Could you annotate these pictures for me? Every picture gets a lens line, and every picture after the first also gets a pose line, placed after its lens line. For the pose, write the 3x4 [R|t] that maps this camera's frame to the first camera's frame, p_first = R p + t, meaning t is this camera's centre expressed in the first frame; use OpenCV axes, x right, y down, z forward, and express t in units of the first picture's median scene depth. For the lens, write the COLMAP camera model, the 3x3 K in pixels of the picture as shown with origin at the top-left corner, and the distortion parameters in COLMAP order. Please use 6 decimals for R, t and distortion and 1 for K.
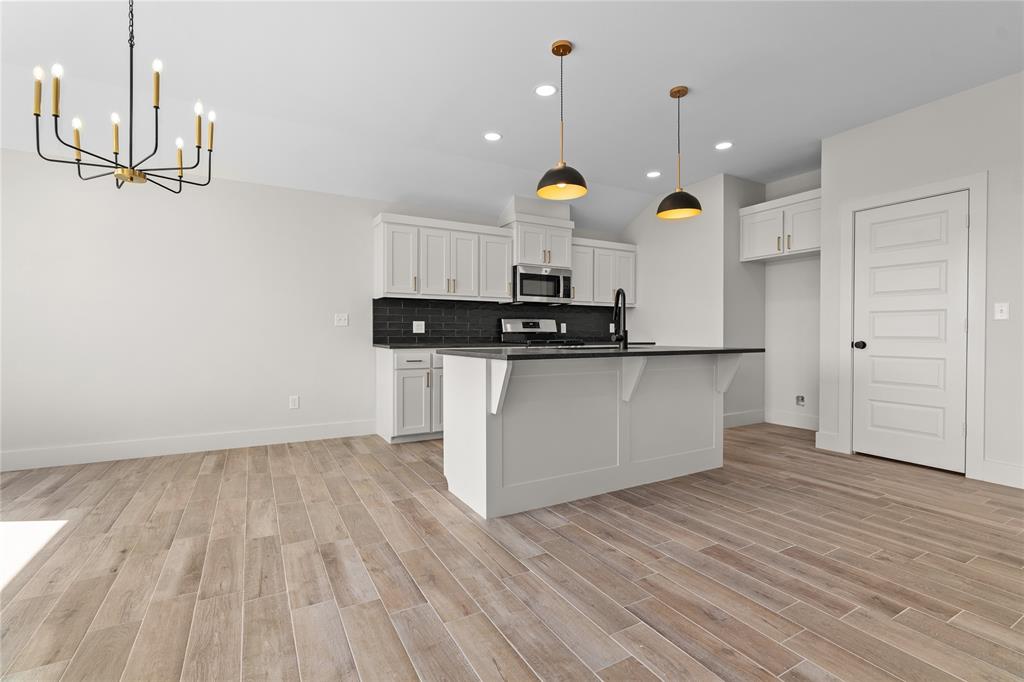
lens RADIAL K [[467.4, 0, 514.0], [0, 467.4, 333.7], [0, 0, 1]] dist [-0.003726, 0.000943]
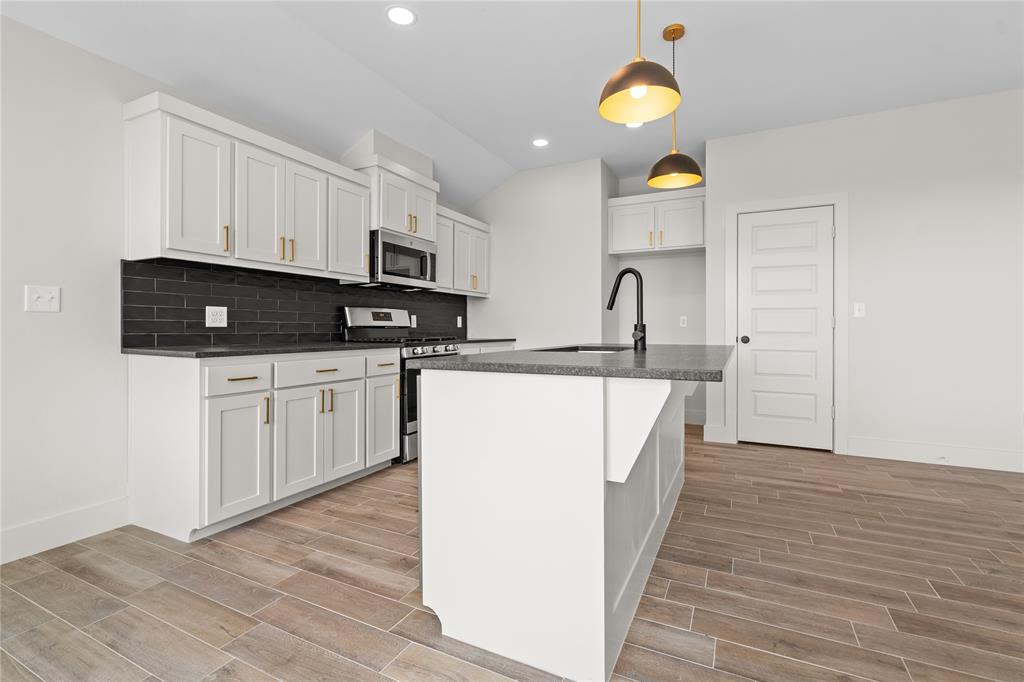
lens RADIAL K [[467.4, 0, 516.7], [0, 467.4, 325.5], [0, 0, 1]] dist [-0.003726, 0.000943]
pose [[0.827730, 0.004634, 0.561107, -0.329448], [-0.001136, 0.999978, -0.006584, -0.000220], [-0.561125, 0.004812, 0.827717, 0.482812]]
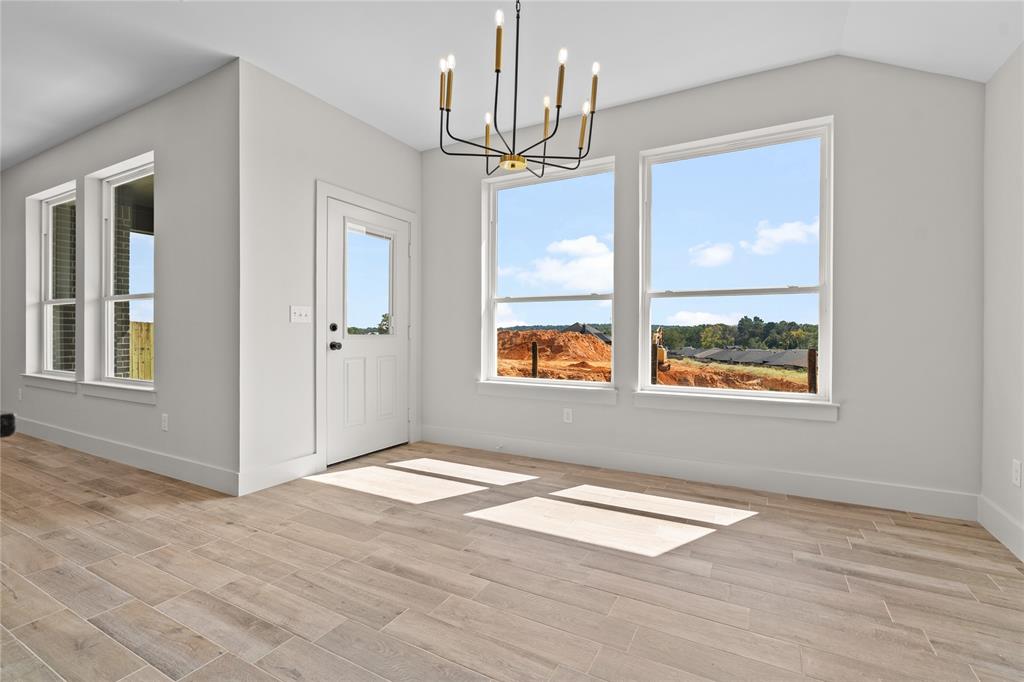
lens RADIAL K [[467.4, 0, 515.7], [0, 467.4, 339.8], [0, 0, 1]] dist [-0.003726, 0.000943]
pose [[-0.850383, 0.001920, -0.526161, -0.226995], [-0.003348, 0.999953, 0.009061, 0.002082], [0.526154, 0.009467, -0.850337, 1.195871]]
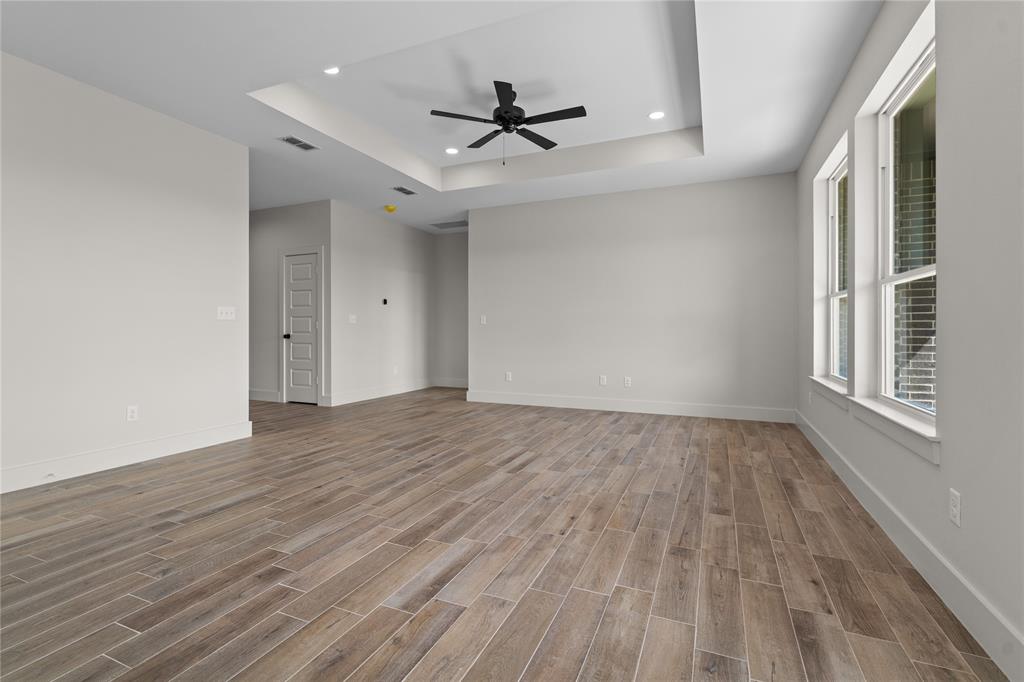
lens RADIAL K [[467.4, 0, 512.6], [0, 467.4, 325.6], [0, 0, 1]] dist [-0.003726, 0.000943]
pose [[-0.598794, 0.003601, 0.800895, -0.232841], [-0.003825, 0.999966, -0.007356, -0.002257], [-0.800894, -0.007468, -0.598759, 0.636191]]
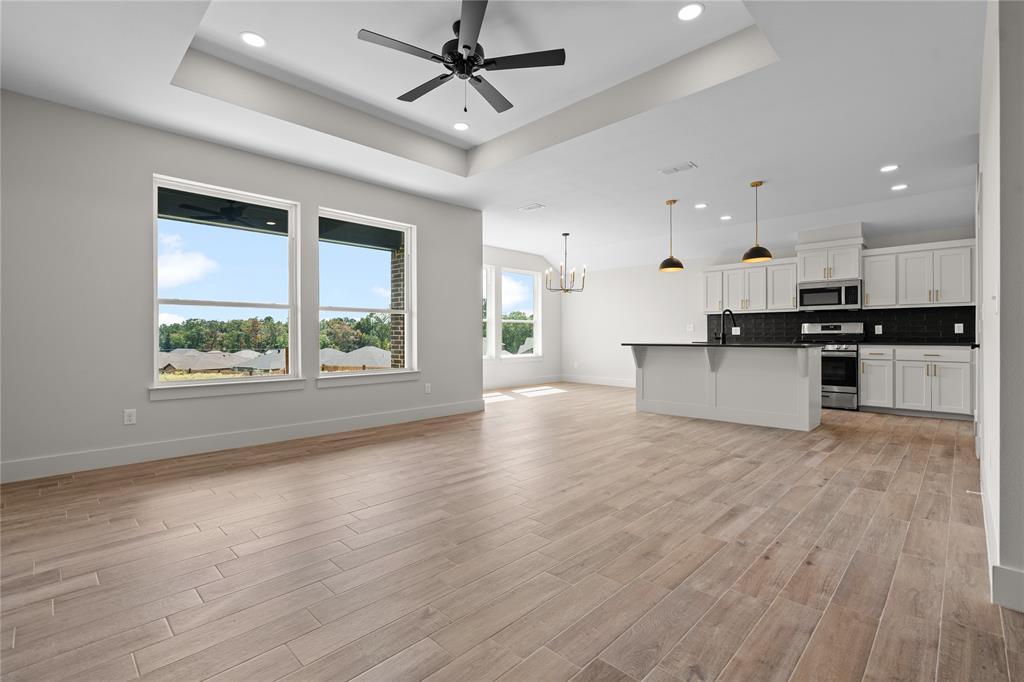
lens RADIAL K [[467.4, 0, 507.0], [0, 467.4, 336.5], [0, 0, 1]] dist [-0.003726, 0.000943]
pose [[0.274577, -0.000498, -0.961565, 1.653799], [0.004634, 0.999989, 0.000805, -0.001072], [0.961554, -0.004677, 0.274576, -0.267382]]
